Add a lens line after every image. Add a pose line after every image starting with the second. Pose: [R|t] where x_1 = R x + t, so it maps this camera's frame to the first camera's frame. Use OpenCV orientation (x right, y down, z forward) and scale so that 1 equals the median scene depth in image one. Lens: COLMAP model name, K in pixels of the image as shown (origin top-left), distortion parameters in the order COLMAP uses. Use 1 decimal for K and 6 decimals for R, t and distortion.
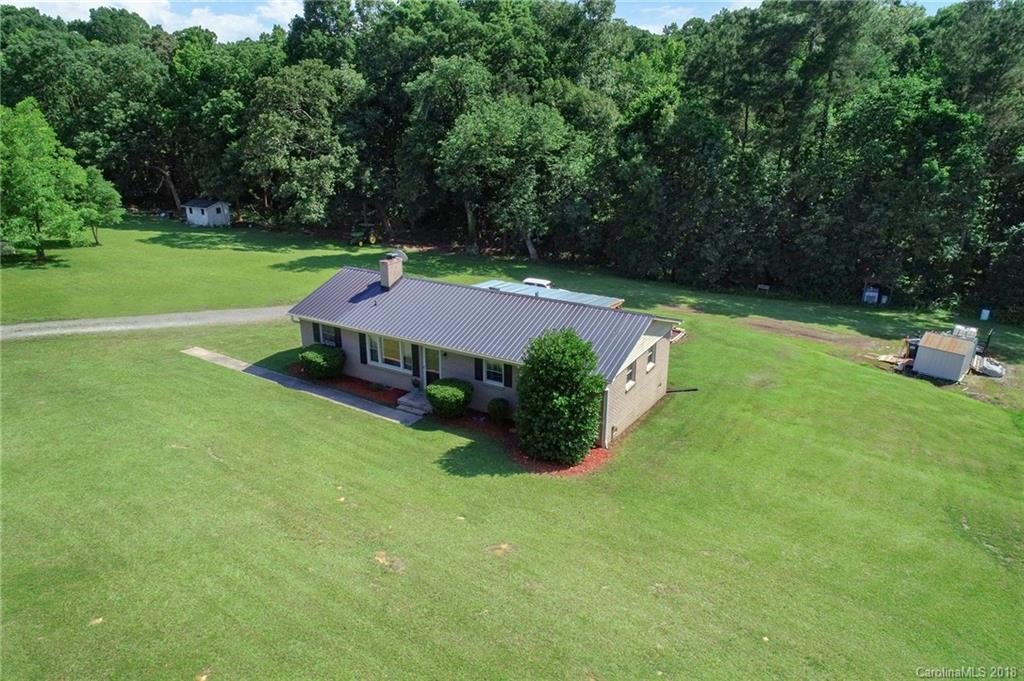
lens RADIAL K [[693.4, 0, 495.1], [0, 693.4, 353.5], [0, 0, 1]] dist [0.000953, 0.000297]
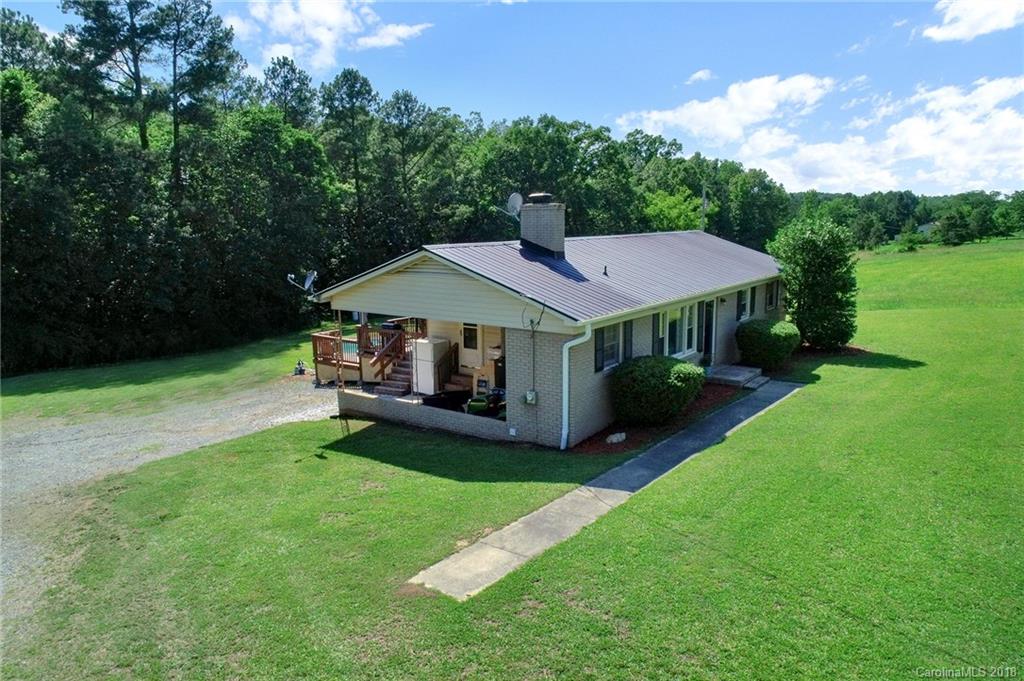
lens RADIAL K [[703.9, 0, 512.0], [0, 703.9, 340.5], [0, 0, 1]] dist [0.001322, 0.005650]
pose [[0.079672, -0.167160, 0.982705, -0.737449], [0.357318, 0.925115, 0.128395, -0.119375], [-0.930578, 0.340909, 0.133435, 1.015156]]
